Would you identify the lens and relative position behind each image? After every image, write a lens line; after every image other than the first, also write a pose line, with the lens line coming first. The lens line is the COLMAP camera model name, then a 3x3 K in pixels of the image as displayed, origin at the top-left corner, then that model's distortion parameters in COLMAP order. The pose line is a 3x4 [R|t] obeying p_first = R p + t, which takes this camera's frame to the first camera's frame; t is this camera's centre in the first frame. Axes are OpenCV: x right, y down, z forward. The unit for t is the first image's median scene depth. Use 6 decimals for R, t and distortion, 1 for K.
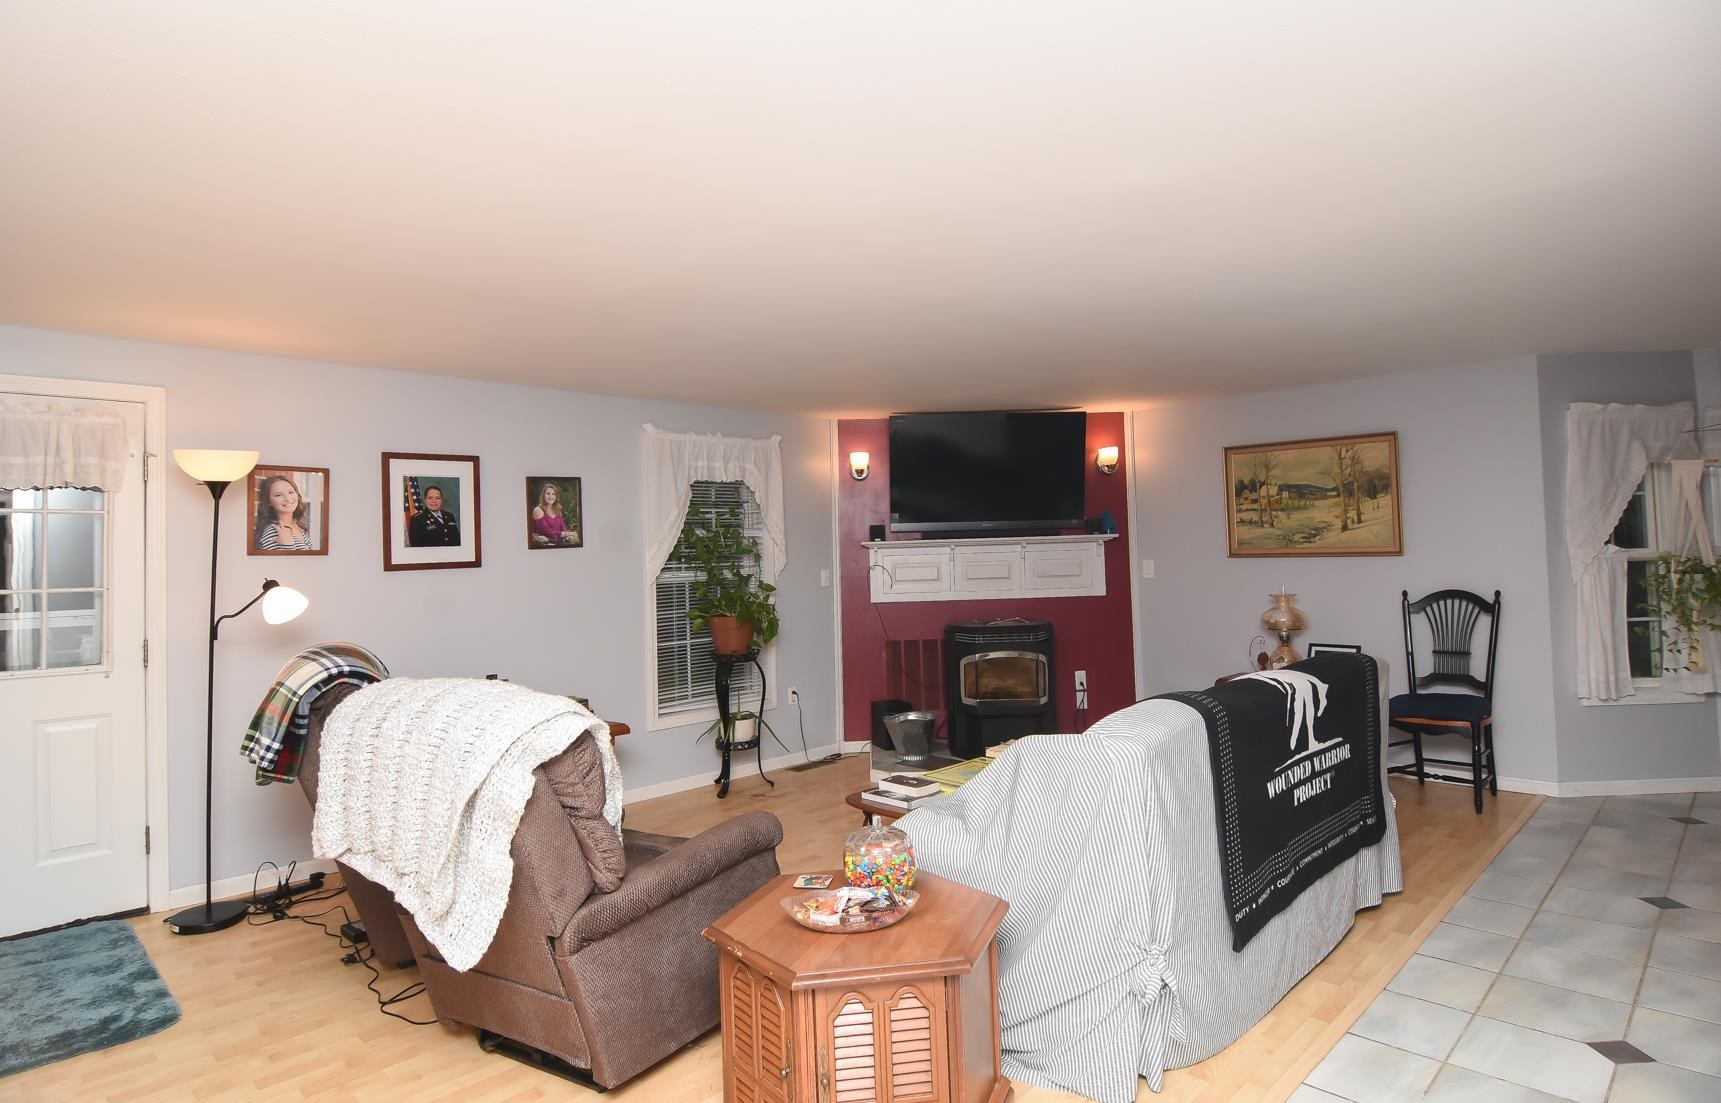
lens RADIAL K [[905.9, 0, 865.7], [0, 905.9, 531.2], [0, 0, 1]] dist [-0.027501, 0.000358]
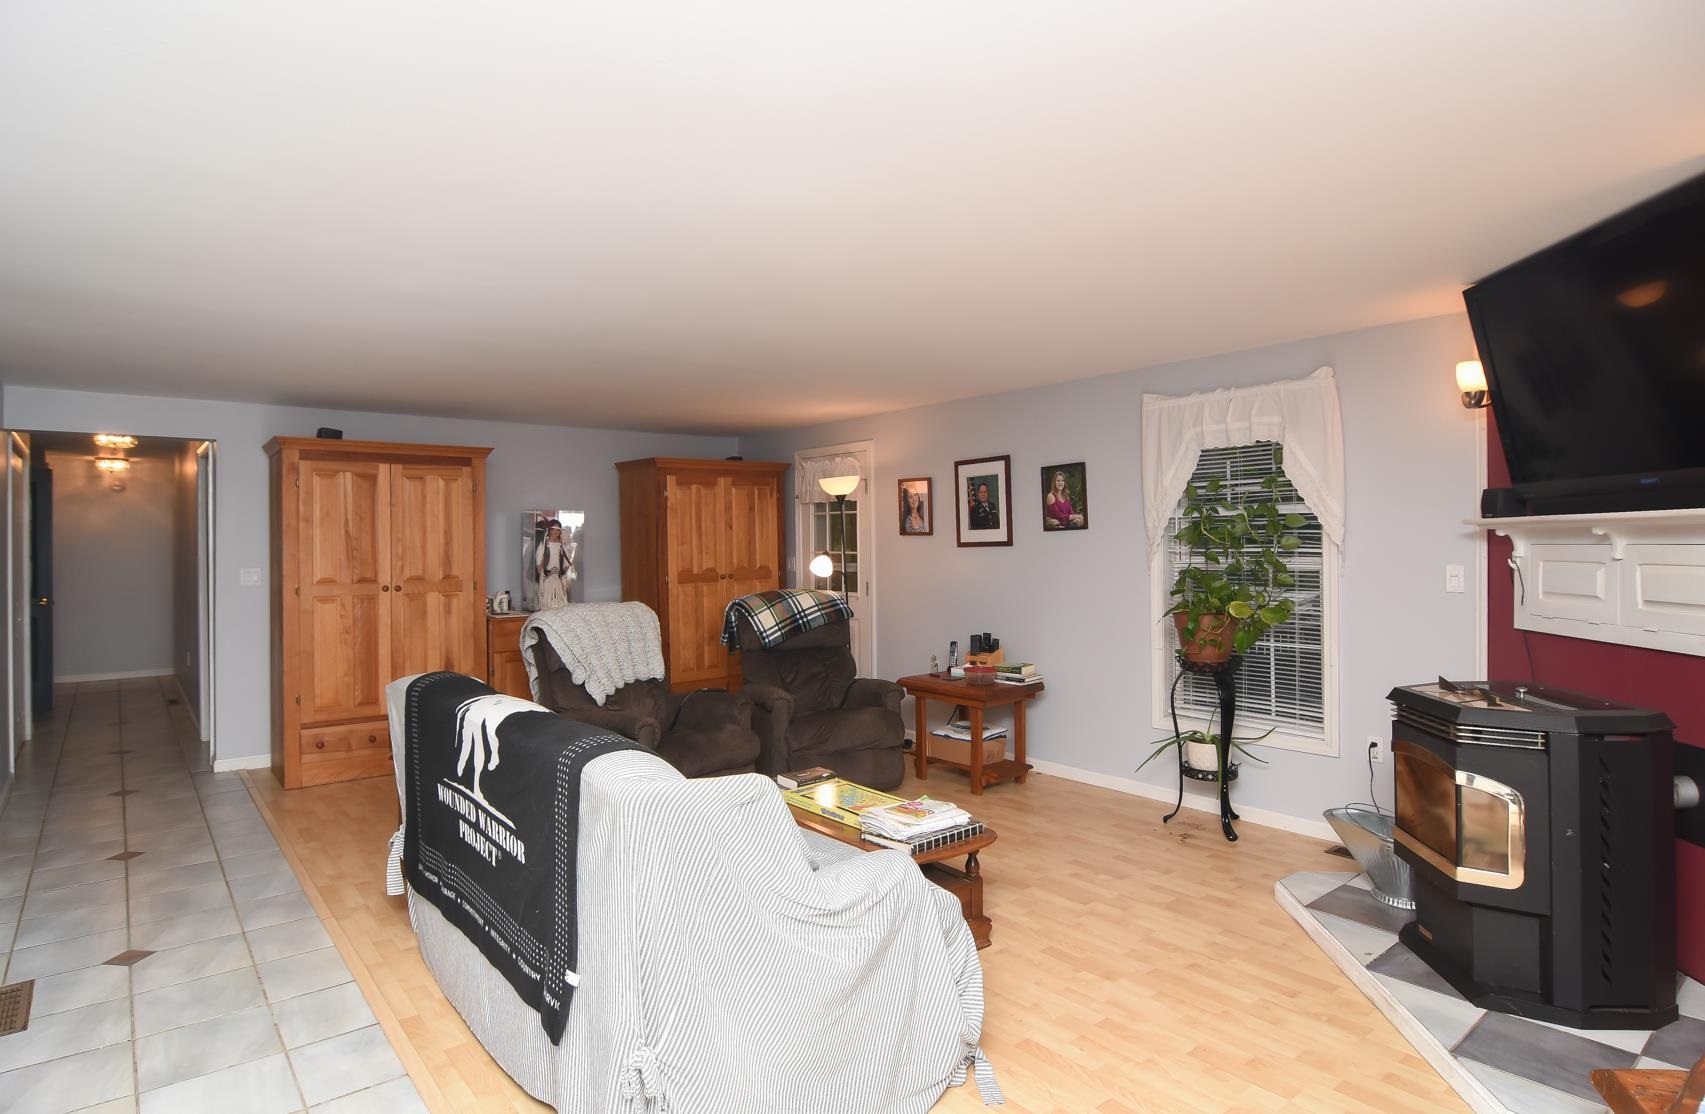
lens RADIAL K [[921.0, 0, 841.8], [0, 921.0, 533.2], [0, 0, 1]] dist [-0.023971, -0.000509]
pose [[-0.110323, 0.019656, -0.993701, 0.793614], [0.041637, 0.999018, 0.015139, -0.005597], [0.993023, -0.039704, -0.111033, 0.869473]]
